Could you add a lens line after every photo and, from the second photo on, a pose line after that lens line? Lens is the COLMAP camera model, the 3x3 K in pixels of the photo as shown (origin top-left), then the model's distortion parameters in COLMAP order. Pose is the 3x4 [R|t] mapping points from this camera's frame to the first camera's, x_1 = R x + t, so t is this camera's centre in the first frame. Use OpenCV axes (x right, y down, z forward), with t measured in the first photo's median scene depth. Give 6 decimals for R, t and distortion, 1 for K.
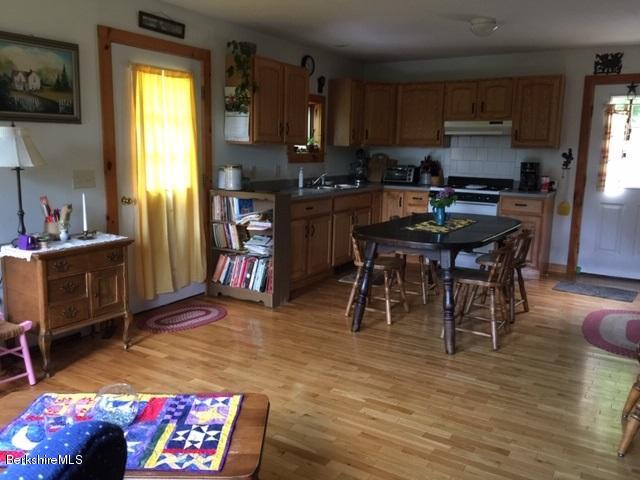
lens RADIAL K [[538.1, 0, 320.0], [0, 538.1, 240.0], [0, 0, 1]] dist [0.012708, -0.047446]
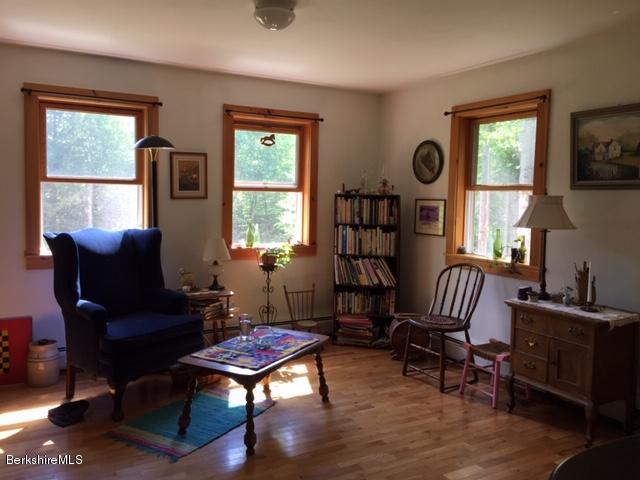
lens RADIAL K [[538.1, 0, 320.0], [0, 538.1, 240.0], [0, 0, 1]] dist [0.012708, -0.047446]
pose [[-0.481778, 0.044086, -0.875184, 0.804390], [-0.172985, 0.974296, 0.144305, -0.232986], [0.859049, 0.220917, -0.461768, 1.329512]]
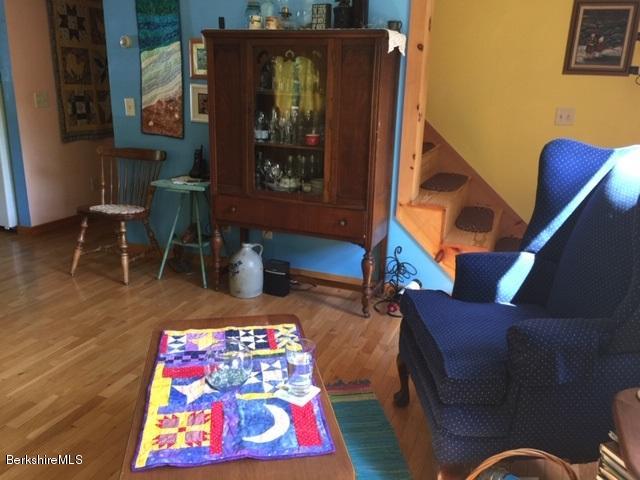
lens RADIAL K [[538.1, 0, 320.0], [0, 538.1, 240.0], [0, 0, 1]] dist [0.012708, -0.047446]
pose [[-0.162747, -0.309206, 0.936966, -0.795745], [0.126716, 0.935212, 0.330638, -0.115082], [-0.978497, 0.172539, -0.113021, 0.605838]]
